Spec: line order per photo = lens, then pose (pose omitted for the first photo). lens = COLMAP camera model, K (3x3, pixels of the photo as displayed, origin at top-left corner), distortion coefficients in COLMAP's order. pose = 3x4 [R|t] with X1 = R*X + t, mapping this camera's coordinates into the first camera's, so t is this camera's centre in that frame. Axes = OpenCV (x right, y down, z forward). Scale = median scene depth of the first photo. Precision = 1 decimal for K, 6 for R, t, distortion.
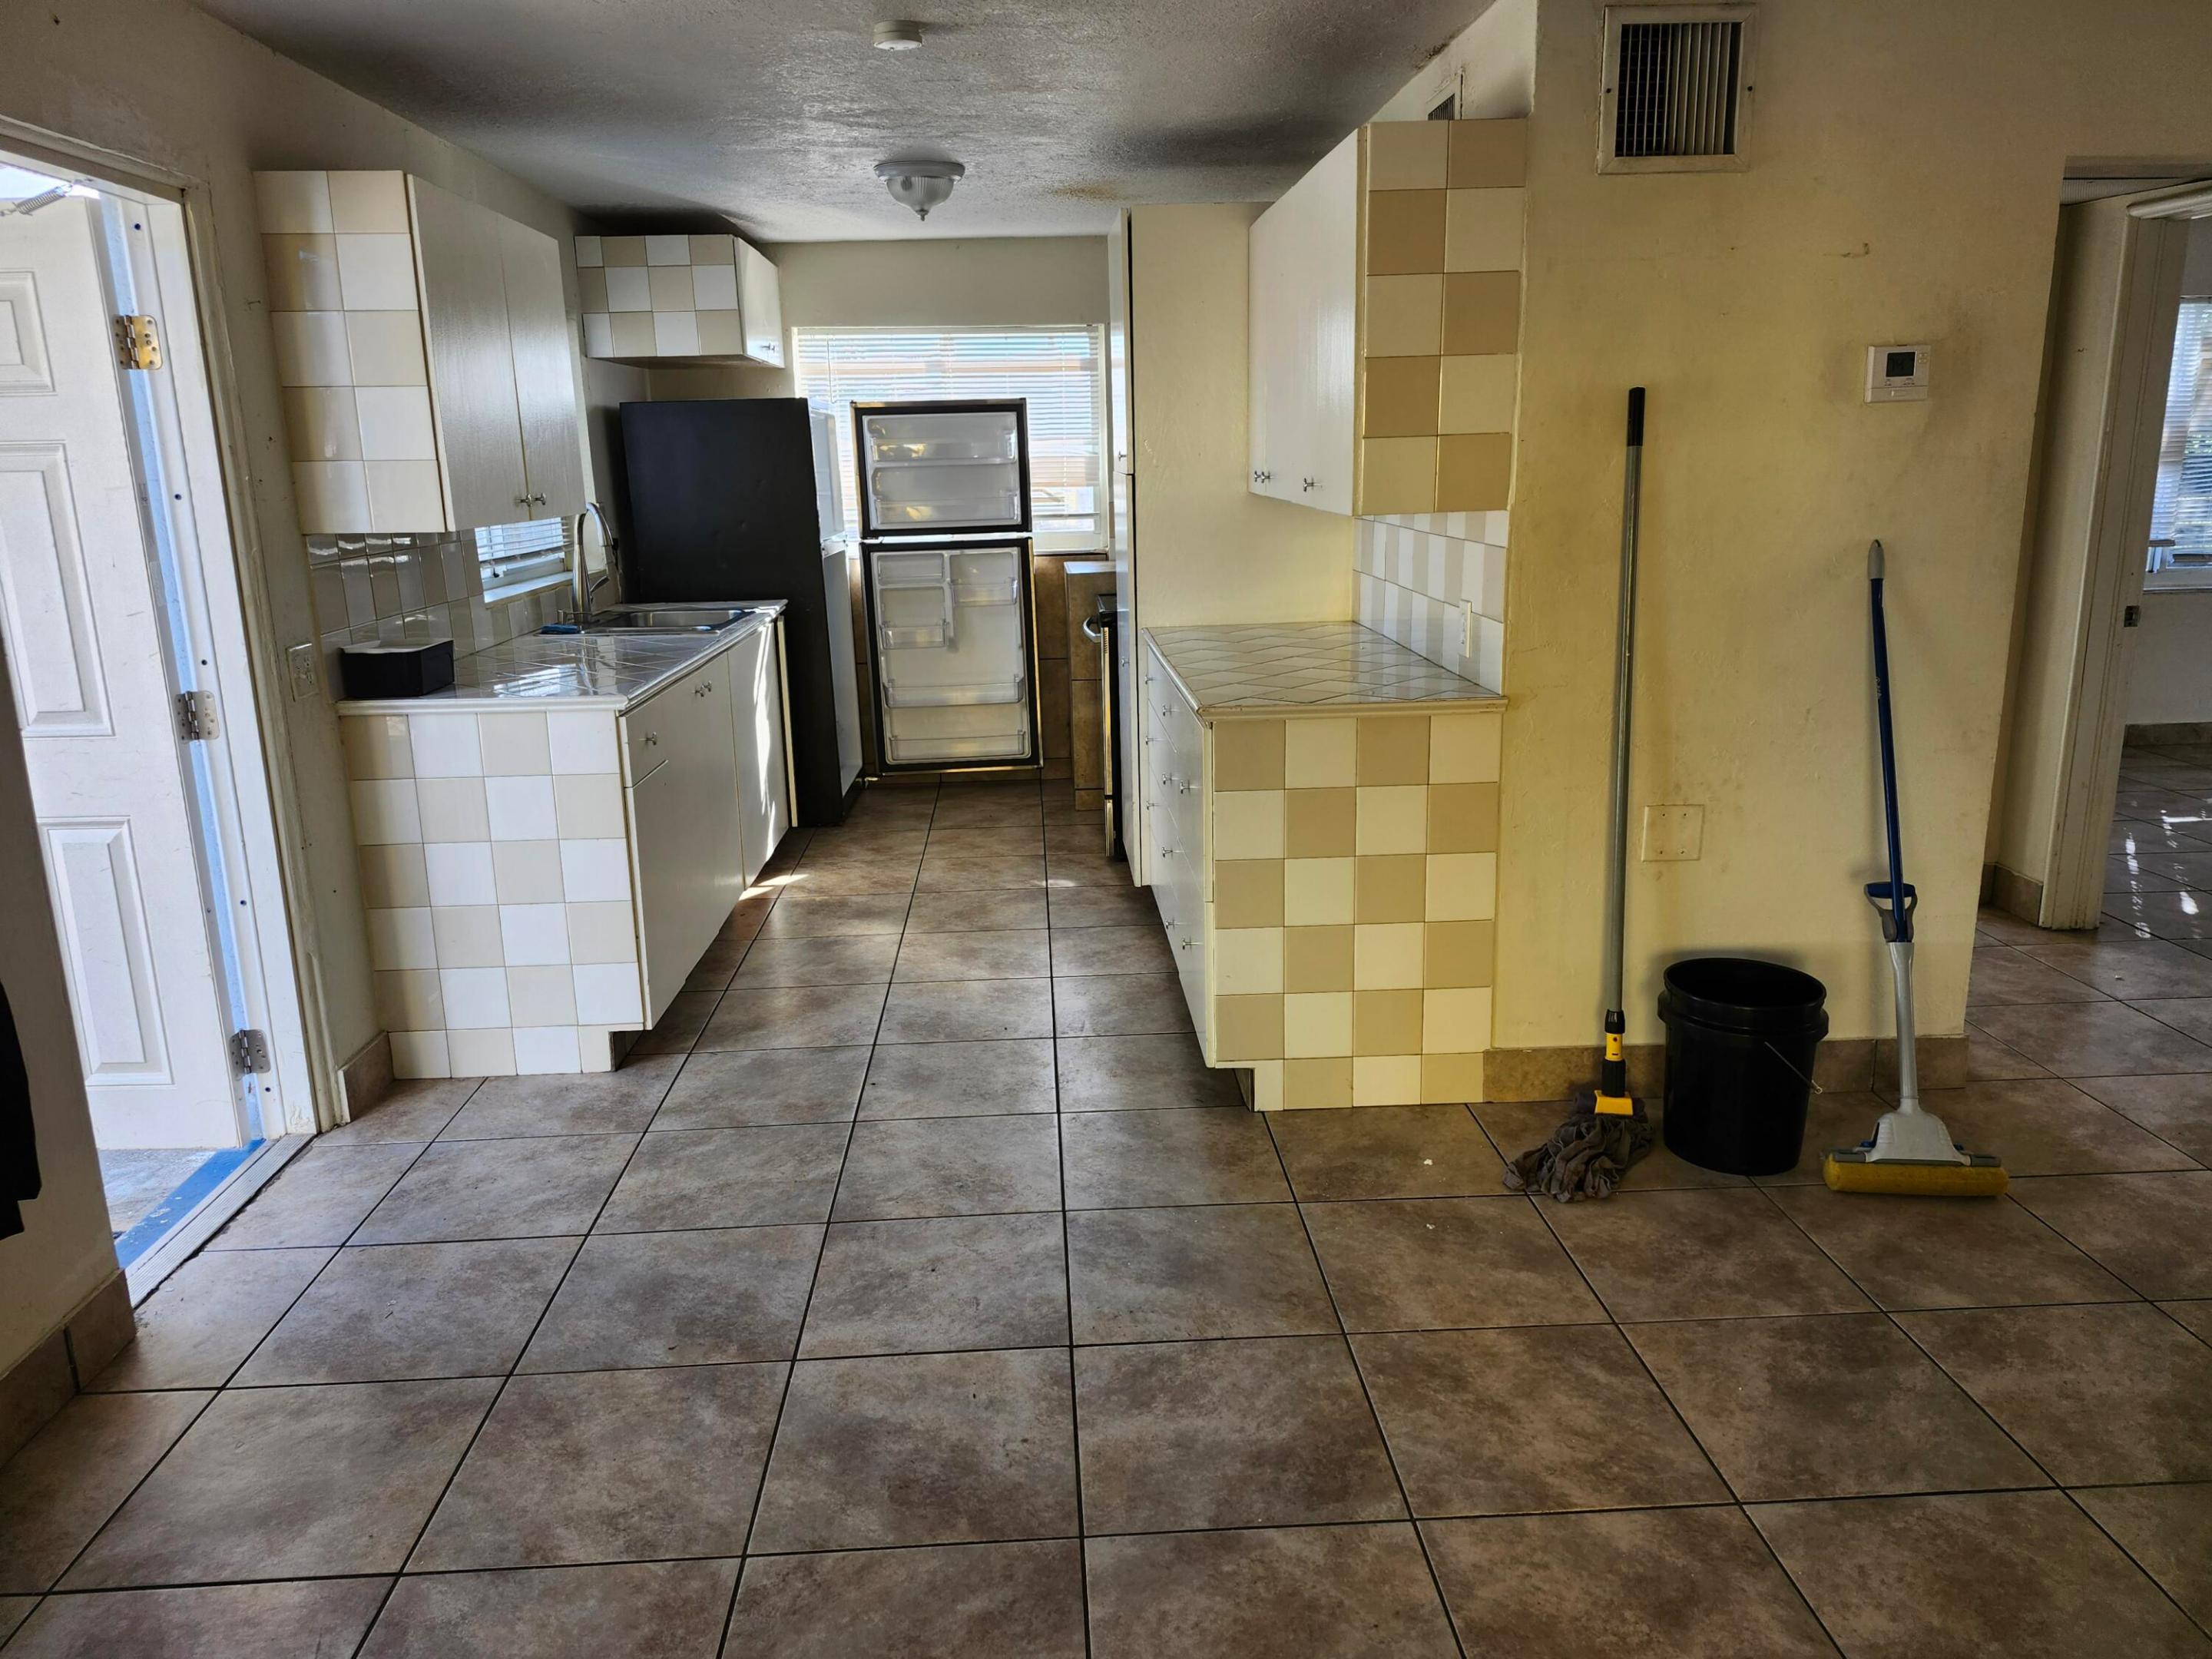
lens RADIAL K [[1534.8, 0, 1101.9], [0, 1534.8, 806.7], [0, 0, 1]] dist [0.103788, -0.138586]
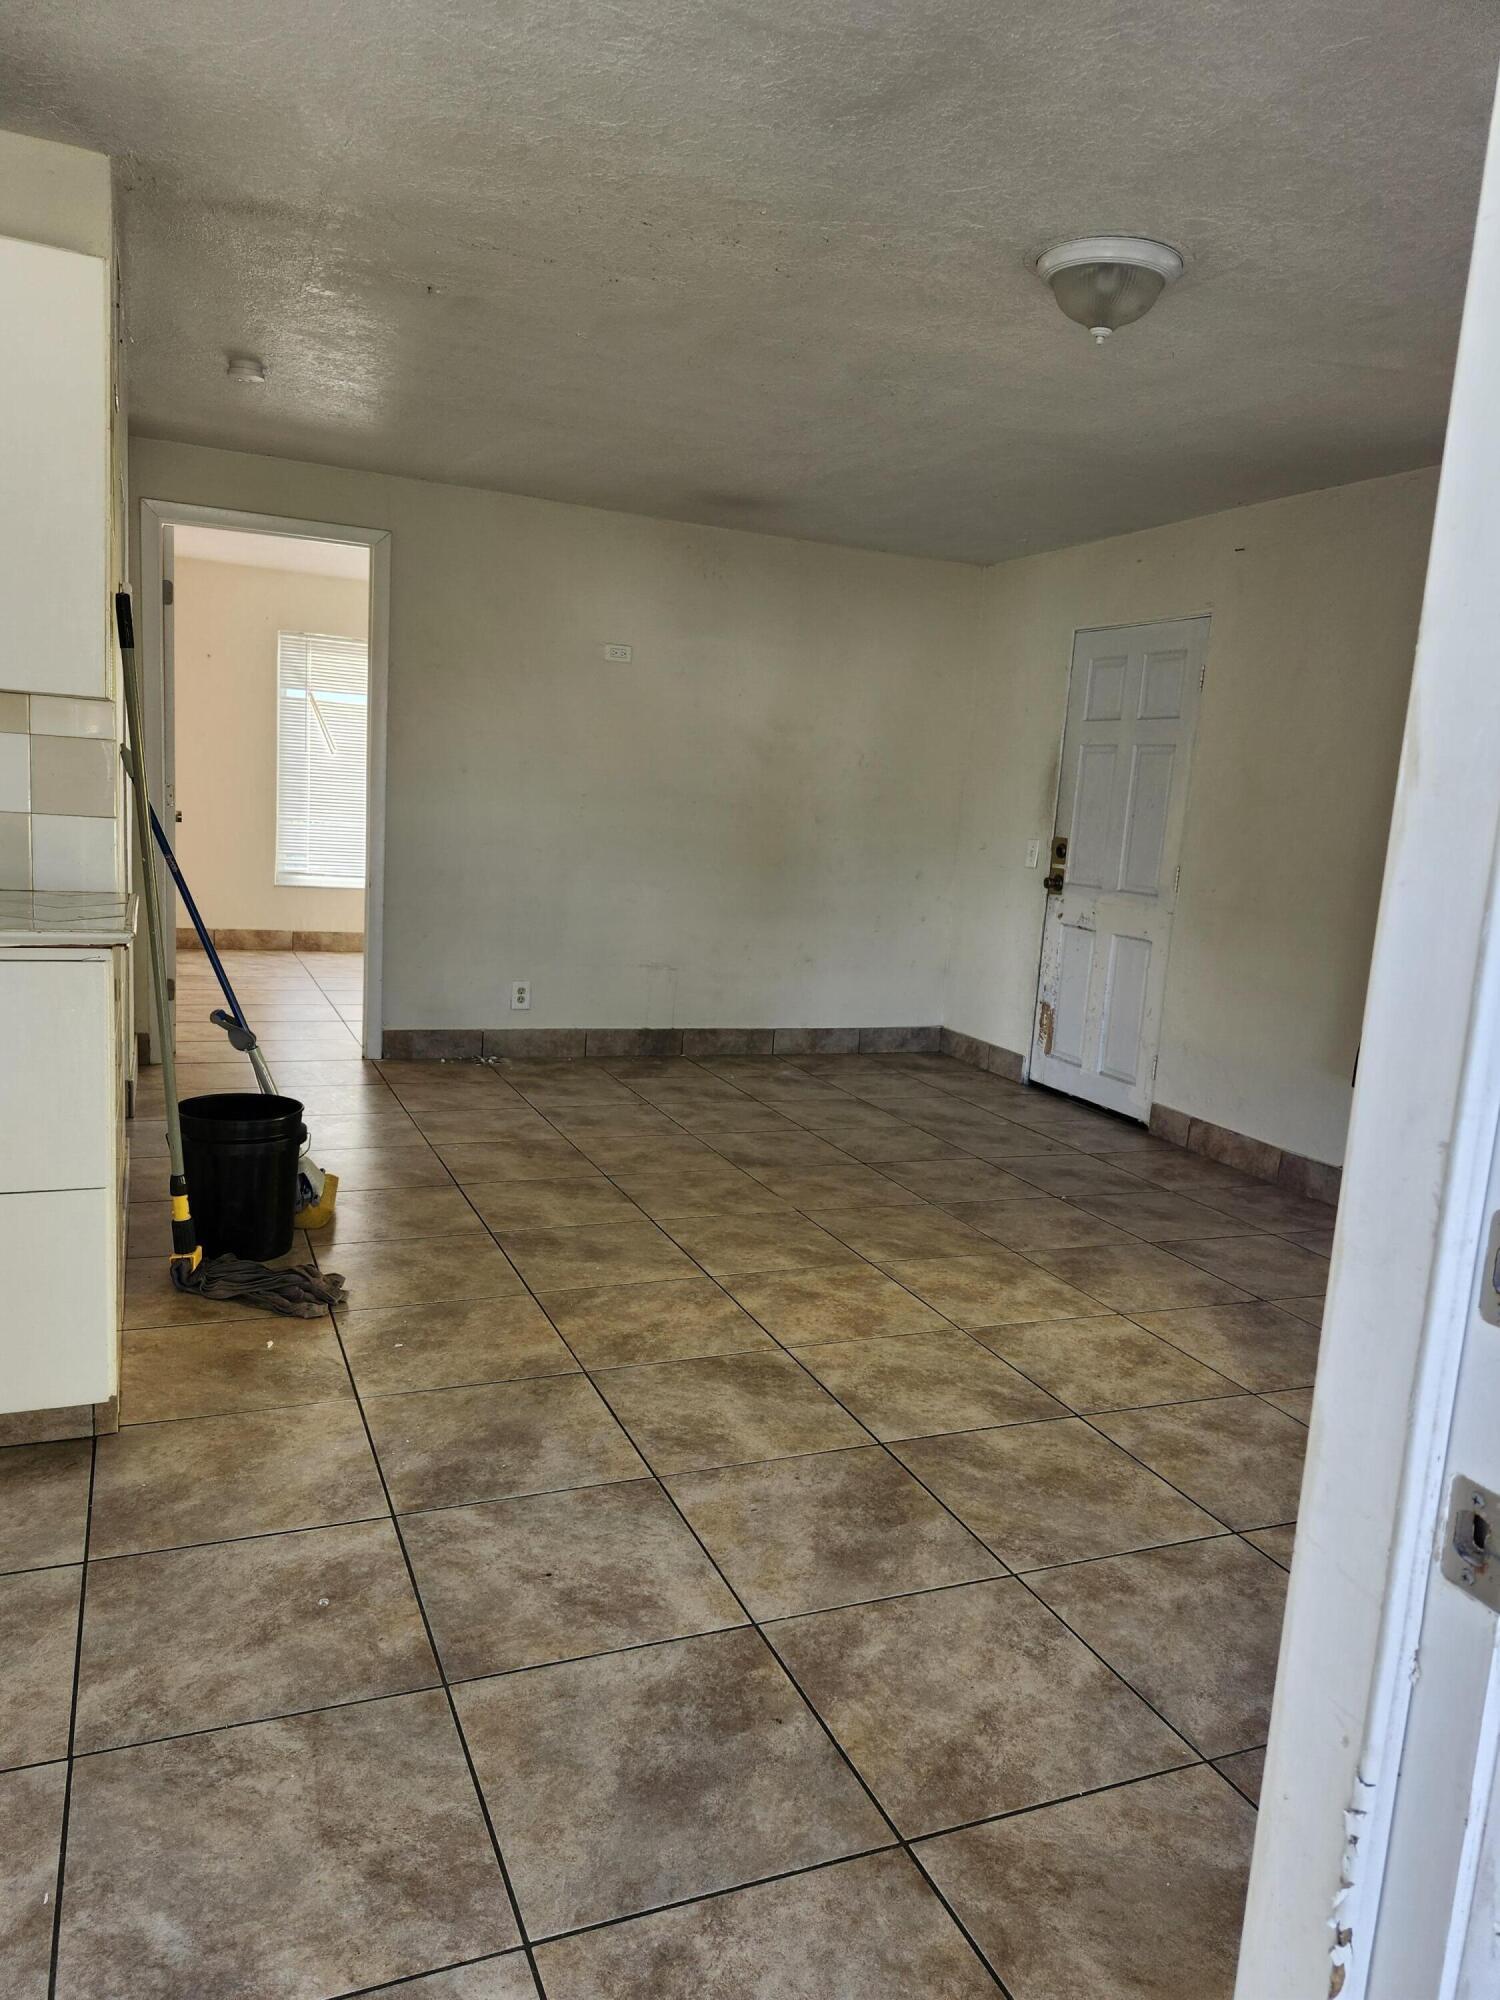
lens RADIAL K [[1377.3, 0, 754.4], [0, 1377.3, 1015.2], [0, 0, 1]] dist [0.142391, -0.213452]
pose [[-0.344863, -0.157561, 0.925335, -0.762271], [0.152692, 0.963264, 0.220926, -0.143330], [-0.926150, 0.217481, -0.308136, 0.993520]]
